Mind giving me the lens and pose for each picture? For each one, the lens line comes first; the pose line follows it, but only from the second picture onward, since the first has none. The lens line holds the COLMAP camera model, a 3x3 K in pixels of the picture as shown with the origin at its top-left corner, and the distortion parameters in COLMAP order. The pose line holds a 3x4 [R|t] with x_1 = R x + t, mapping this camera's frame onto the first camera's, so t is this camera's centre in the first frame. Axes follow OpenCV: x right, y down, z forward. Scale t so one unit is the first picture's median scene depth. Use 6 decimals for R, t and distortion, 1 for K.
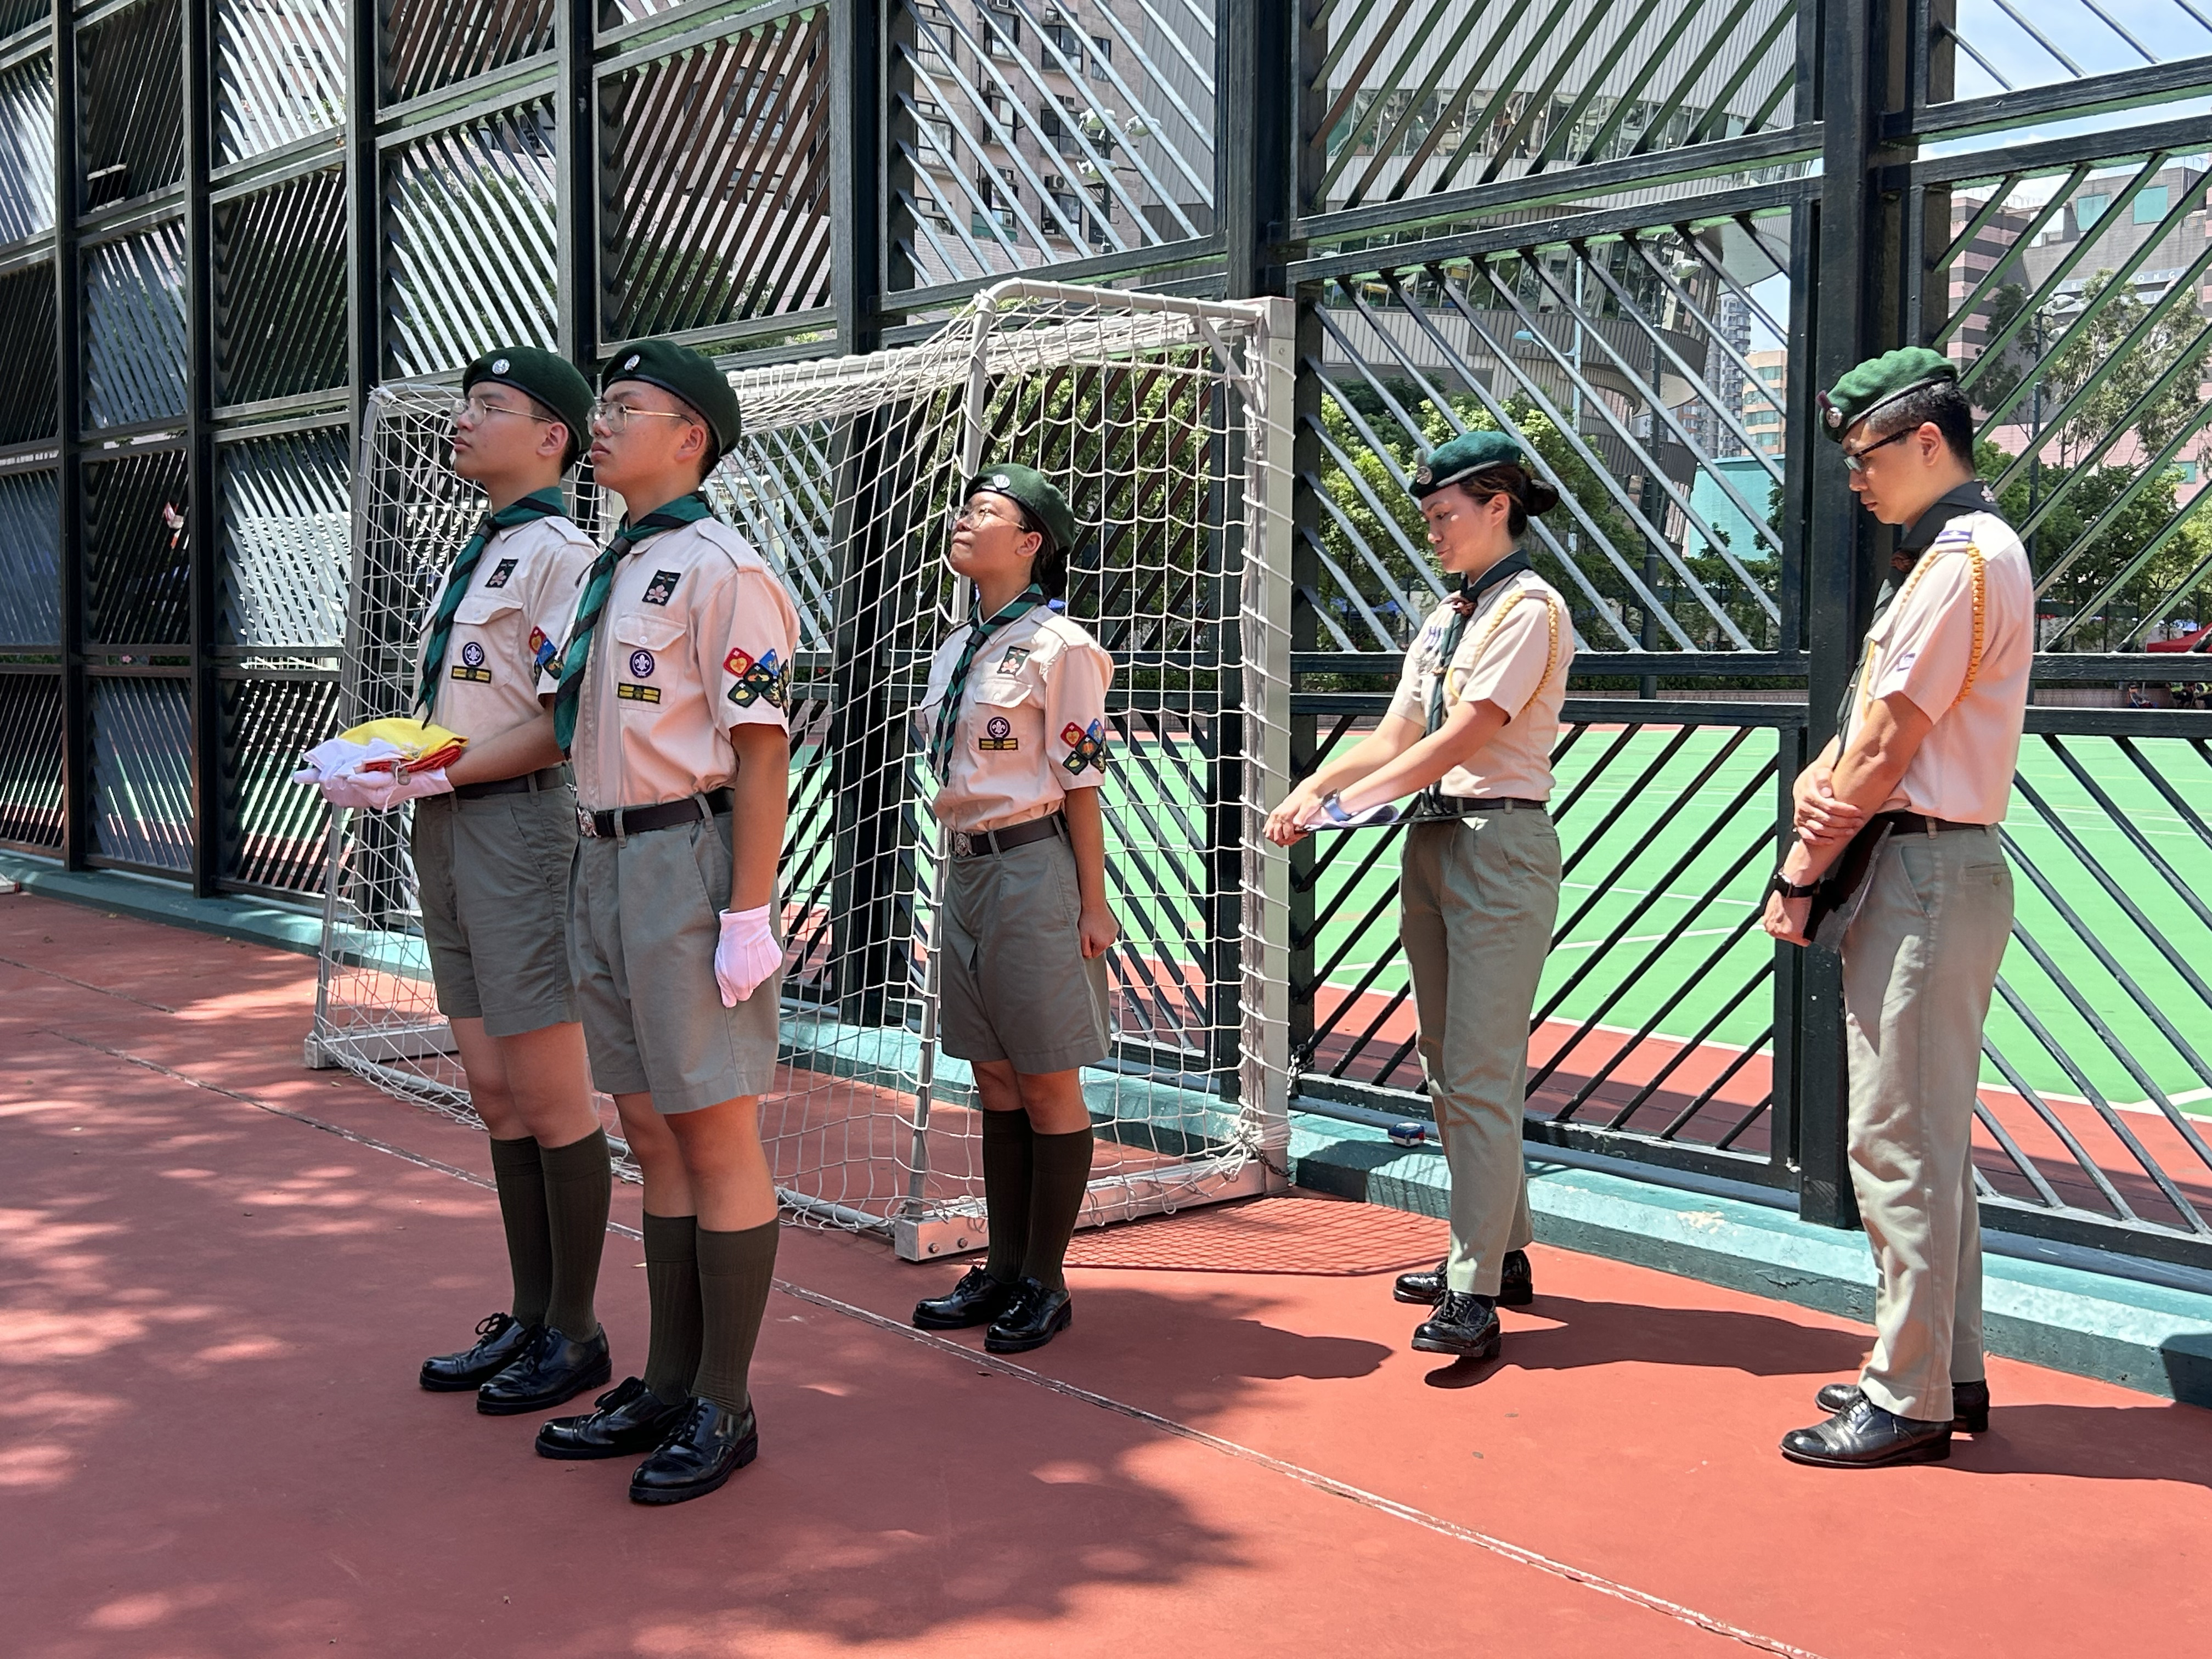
lens RADIAL K [[2808.5, 0, 1106.0], [0, 2808.5, 829.5], [0, 0, 1]] dist [0.031634, -0.015692]
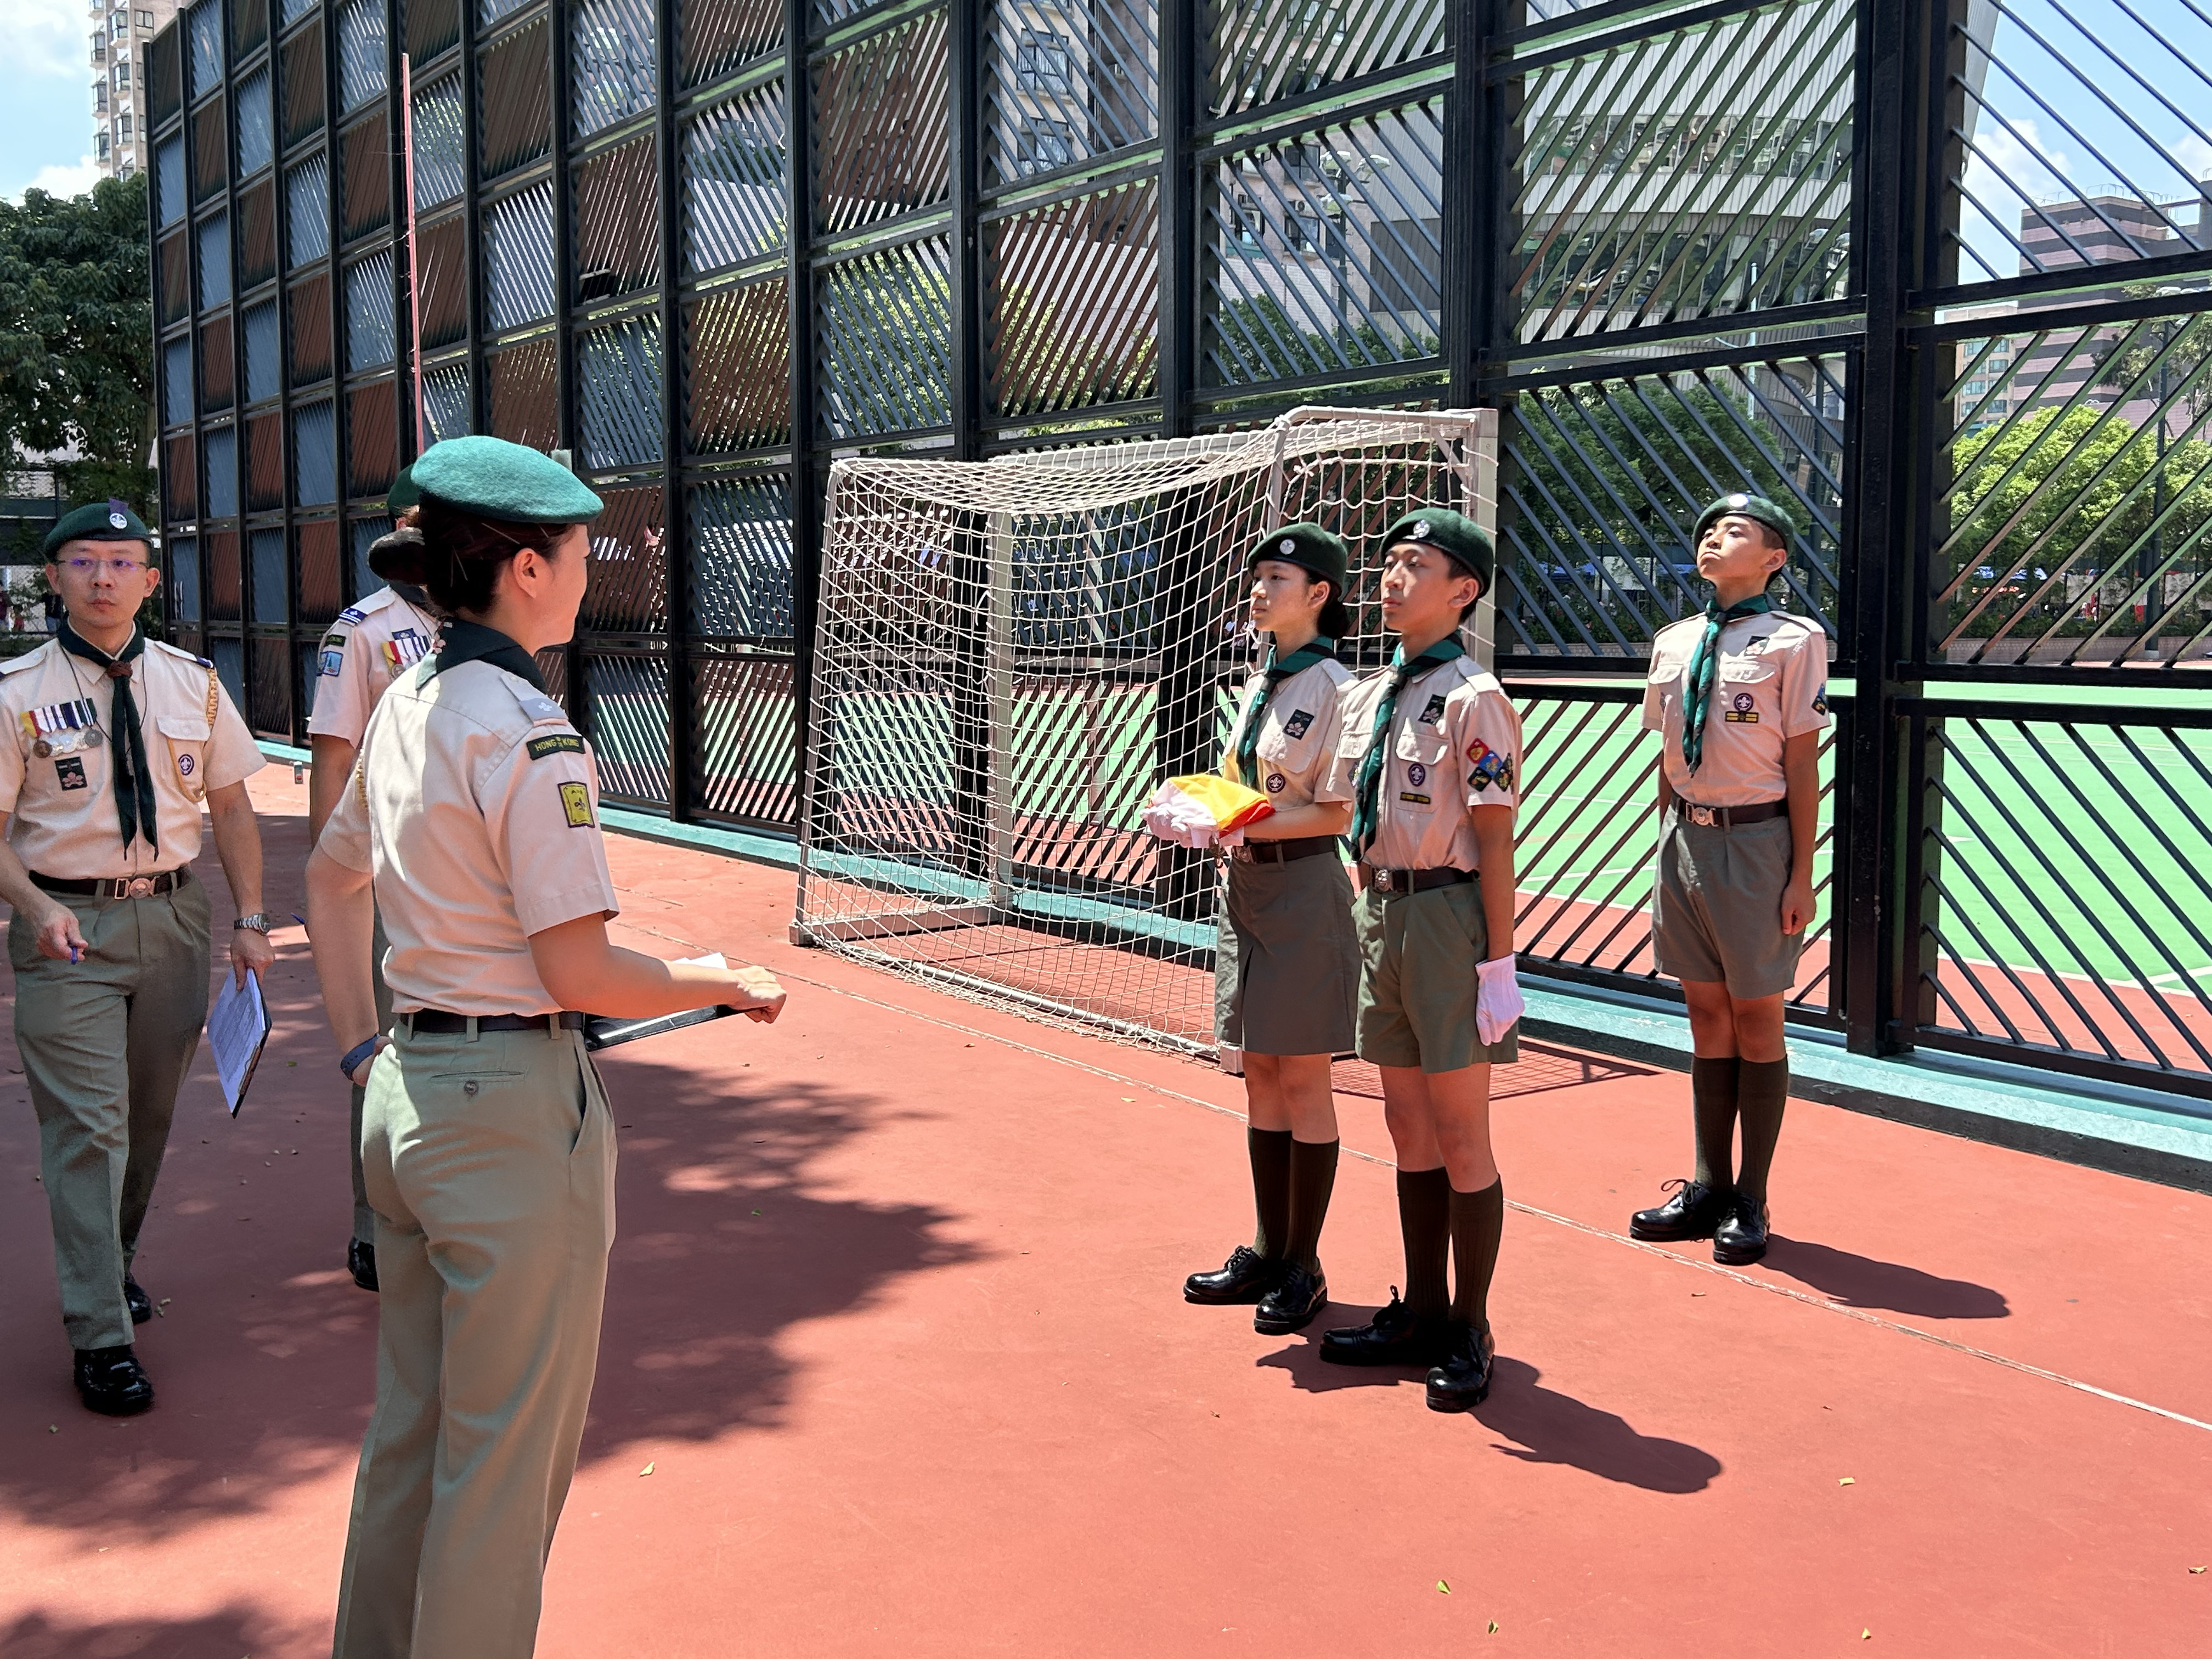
lens RADIAL K [[2447.1, 0, 1103.9], [0, 2447.1, 792.5], [0, 0, 1]] dist [0.078743, 0.011910]
pose [[0.995582, 0.000386, -0.093900, -0.014348], [0.001053, 0.999883, 0.015273, -0.013671], [0.093895, -0.015305, 0.995464, -0.264259]]
